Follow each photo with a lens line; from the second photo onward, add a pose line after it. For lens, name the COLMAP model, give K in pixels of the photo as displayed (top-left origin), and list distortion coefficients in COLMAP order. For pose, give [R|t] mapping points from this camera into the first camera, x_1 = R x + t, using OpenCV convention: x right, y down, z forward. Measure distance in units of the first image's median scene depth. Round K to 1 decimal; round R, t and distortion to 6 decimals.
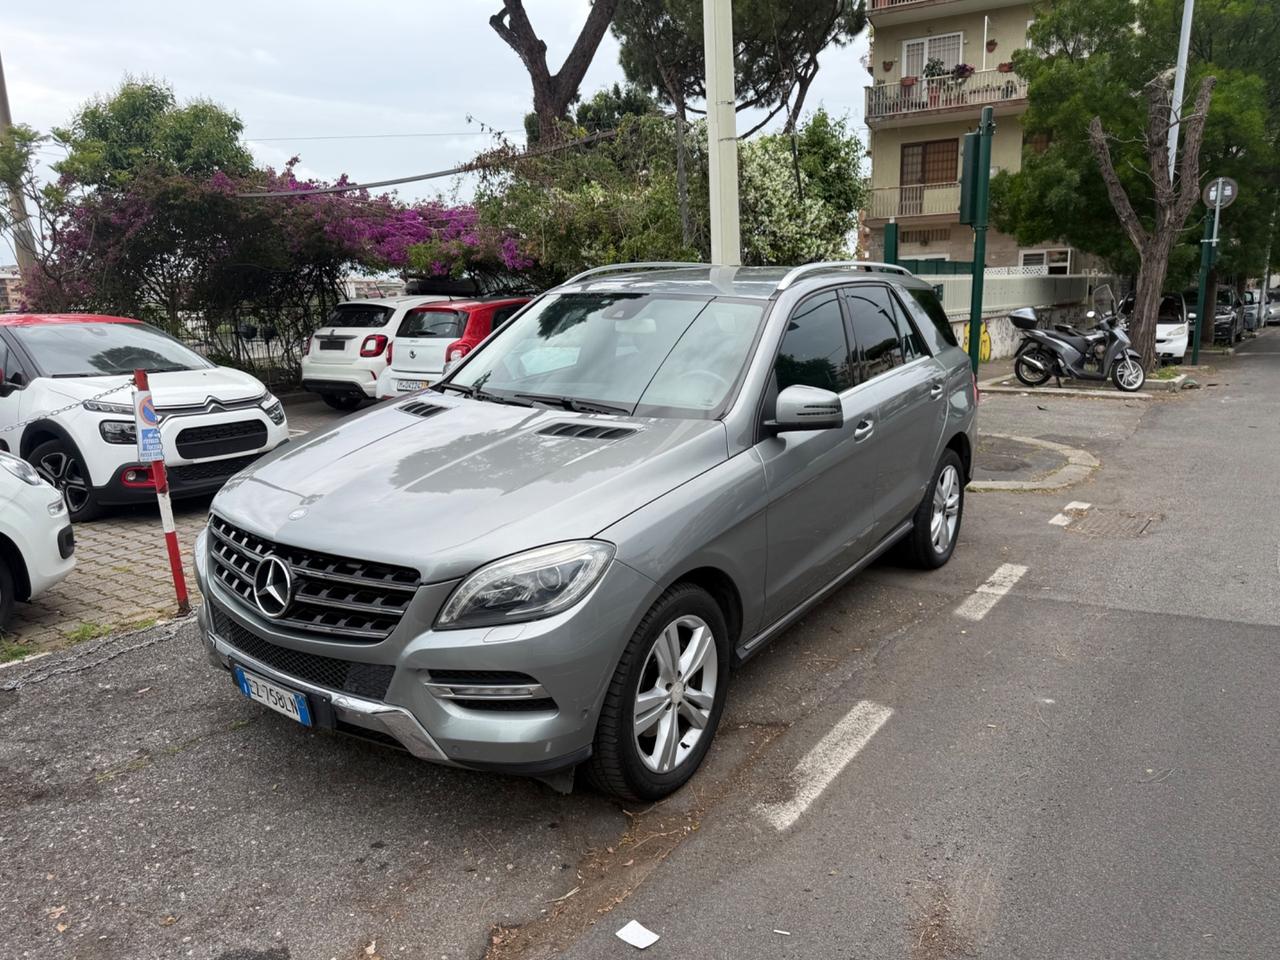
lens RADIAL K [[912.8, 0, 631.1], [0, 912.8, 476.0], [0, 0, 1]] dist [0.029057, -0.036301]
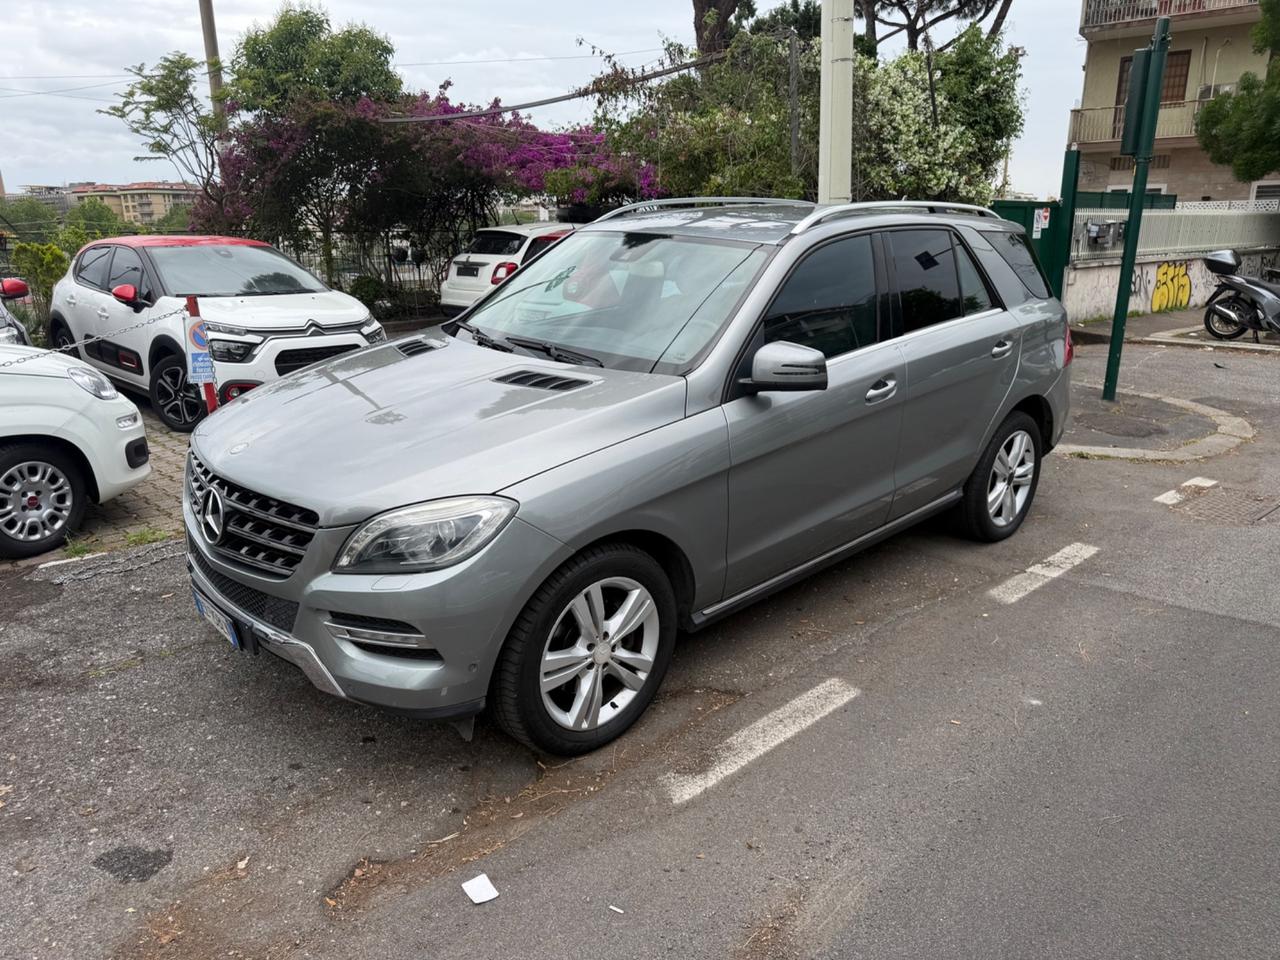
lens RADIAL K [[908.8, 0, 636.1], [0, 908.8, 483.4], [0, 0, 1]] dist [0.037322, -0.044289]
pose [[0.980514, 0.072240, -0.182685, 0.122316], [-0.056442, 0.994319, 0.090249, -0.017326], [0.188166, -0.078179, 0.979021, 0.029297]]
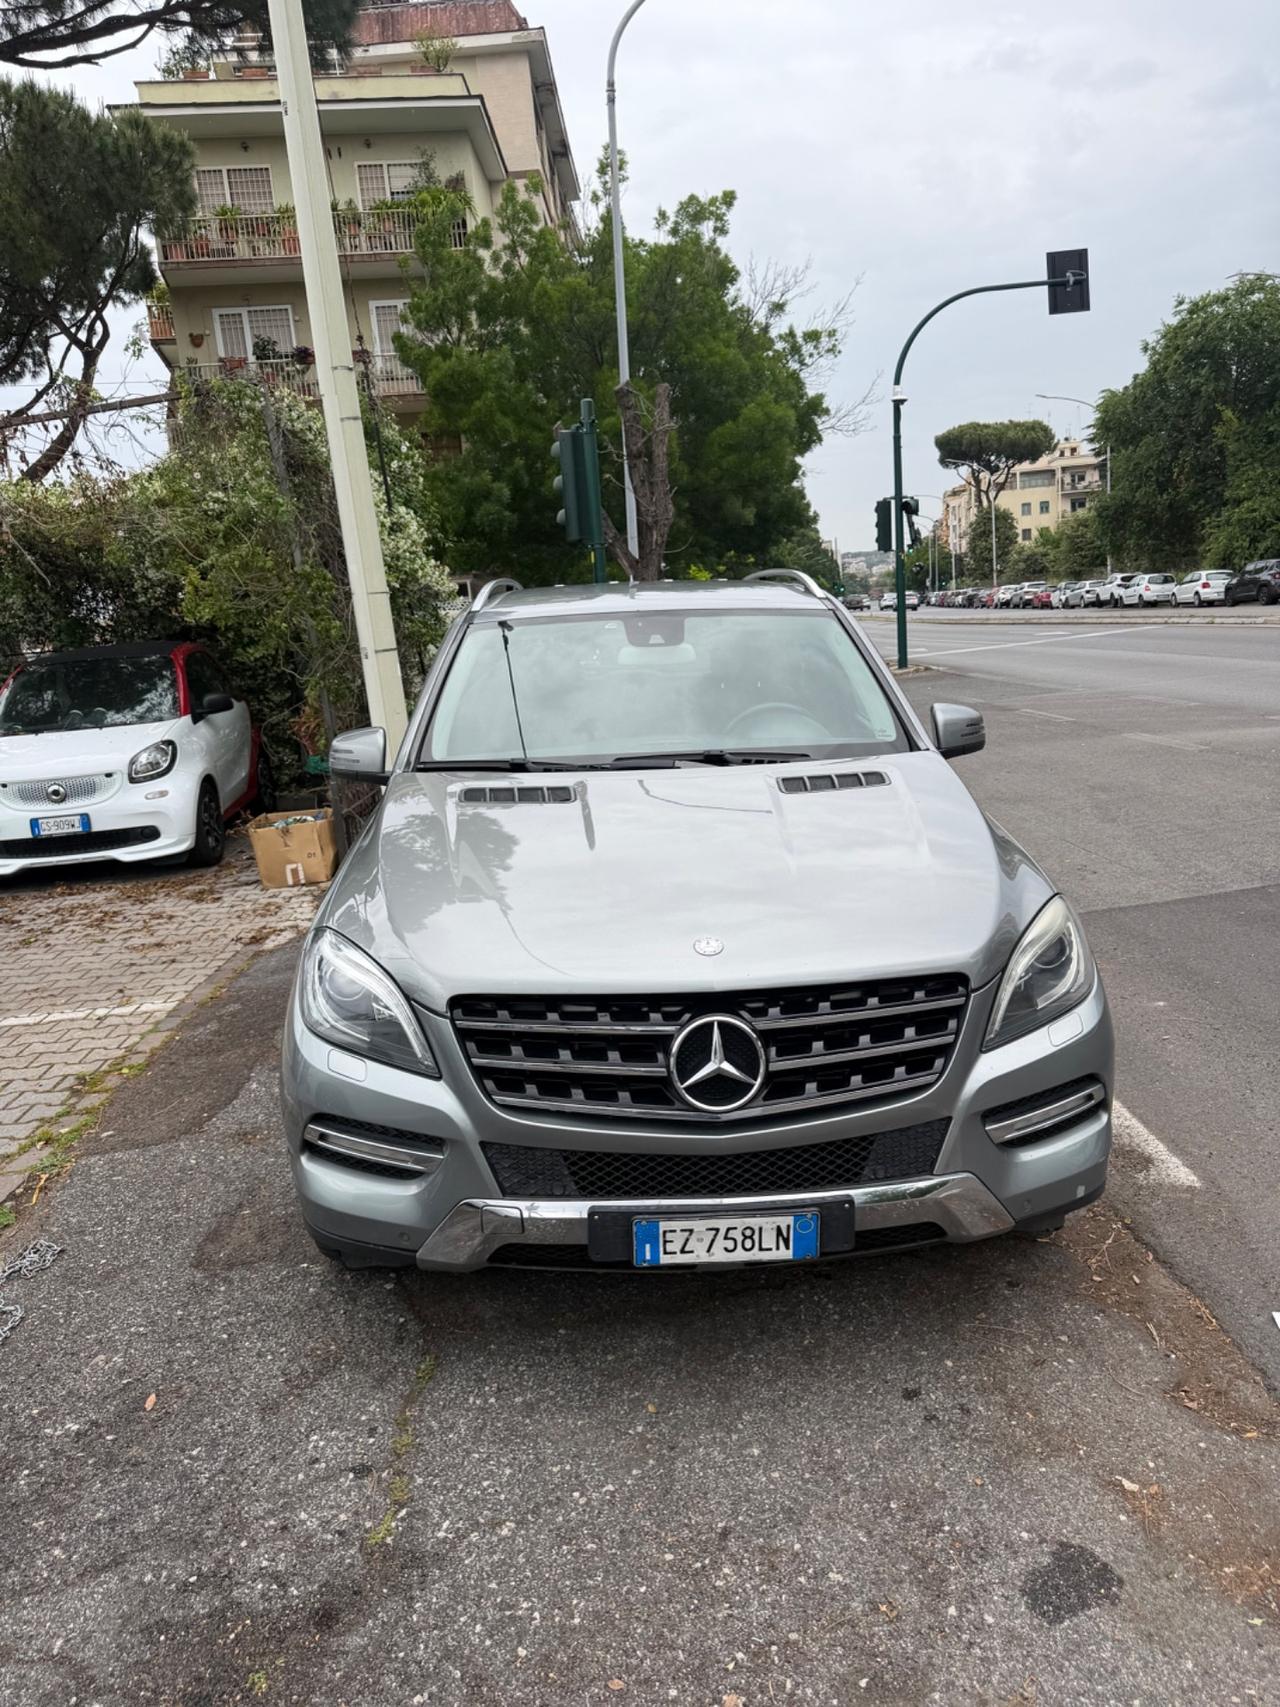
lens RADIAL K [[1217.3, 0, 645.7], [0, 1217.3, 857.5], [0, 0, 1]] dist [0.029057, -0.036301]
pose [[0.788683, -0.161378, 0.593242, -0.398646], [0.178247, 0.983511, 0.030571, -0.023110], [-0.588394, 0.081633, 0.804443, 0.155009]]
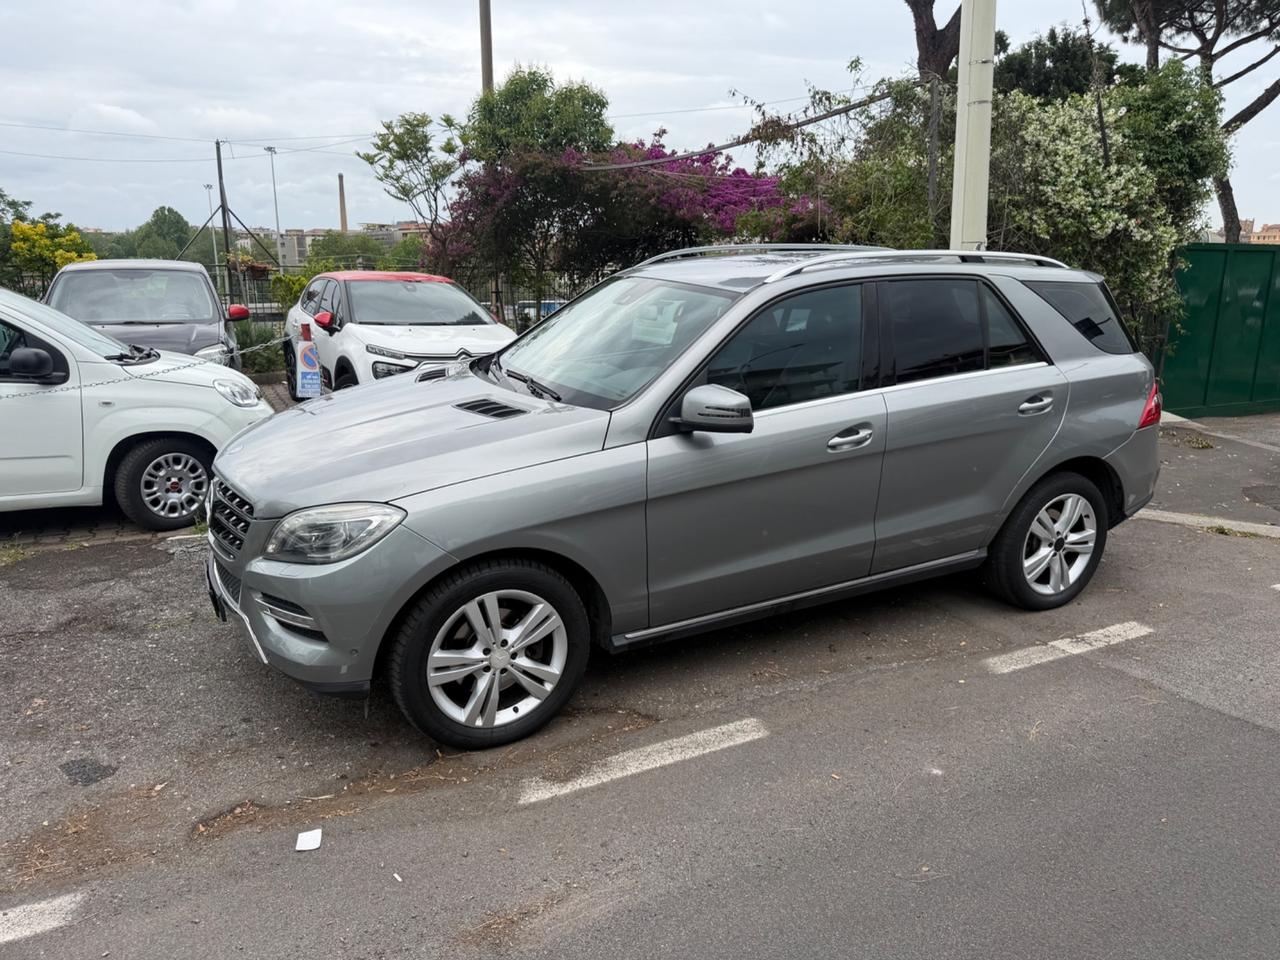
lens RADIAL K [[907.1, 0, 640.0], [0, 907.1, 480.0], [0, 0, 1]] dist [0.033063, -0.036991]
pose [[0.886318, 0.137646, -0.442148, 0.311733], [-0.116976, 0.990387, 0.073832, -0.034374], [0.448060, -0.013718, 0.893898, 0.056760]]
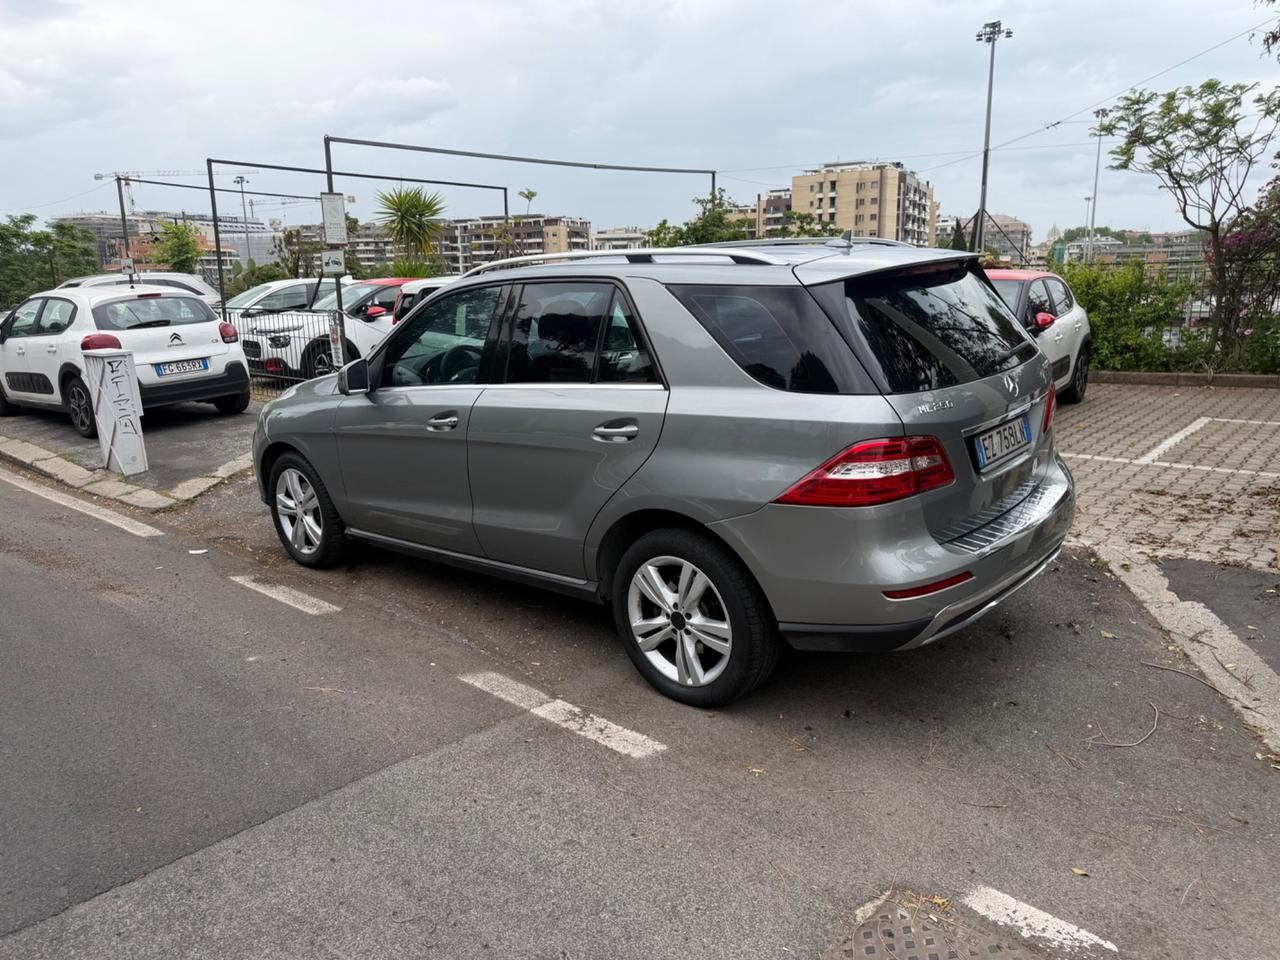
lens RADIAL K [[913.3, 0, 640.0], [0, 913.3, 480.0], [0, 0, 1]] dist [0.055814, -0.079999]
pose [[-0.109594, 0.249130, -0.962249, 0.821908], [-0.166744, 0.949754, 0.264886, -0.199143], [0.979891, 0.189479, -0.062546, 0.850692]]
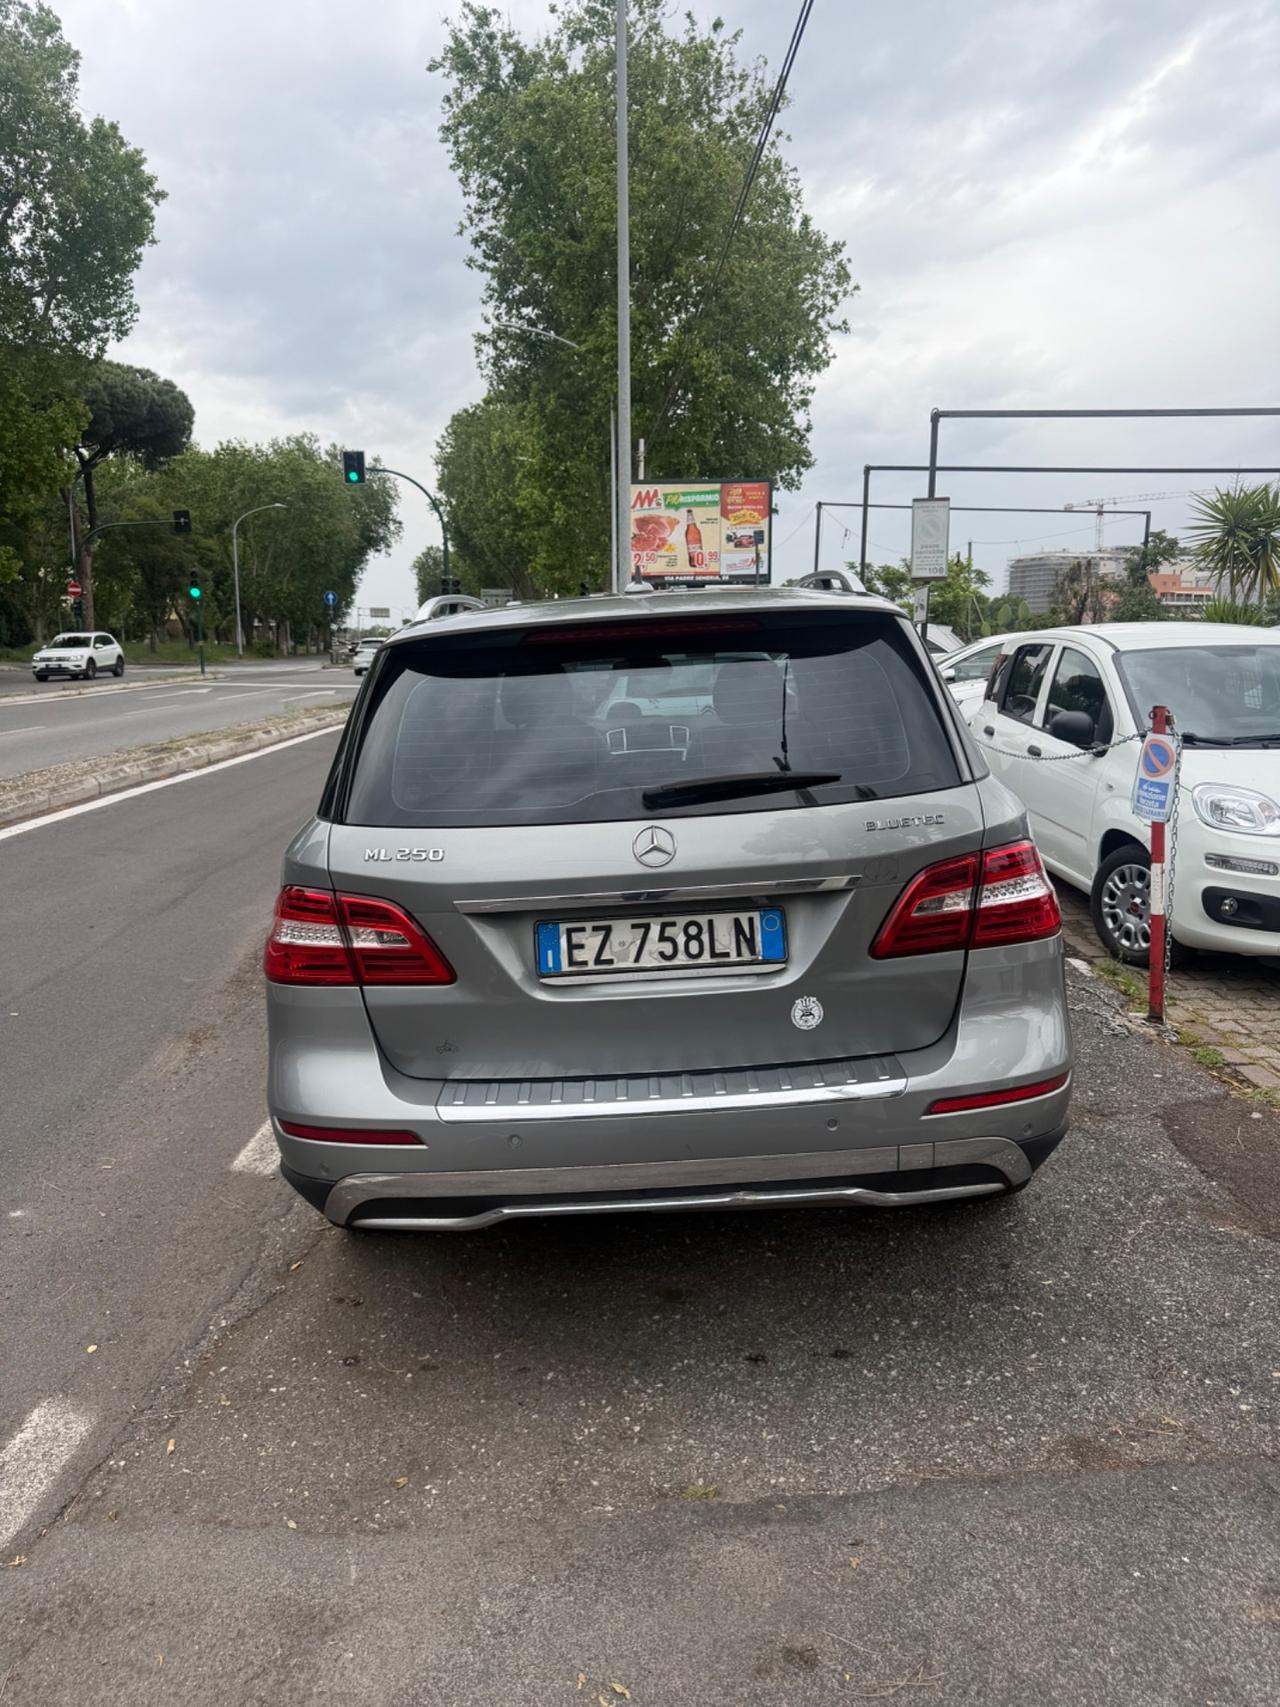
lens RADIAL K [[1278.1, 0, 634.7], [0, 1278.1, 831.8], [0, 0, 1]] dist [-0.097055, 0.385204]
pose [[-0.820287, 0.130511, -0.556863, 0.489995], [-0.066290, 0.945362, 0.319212, -0.279885], [0.568098, 0.298760, -0.766816, 1.337400]]
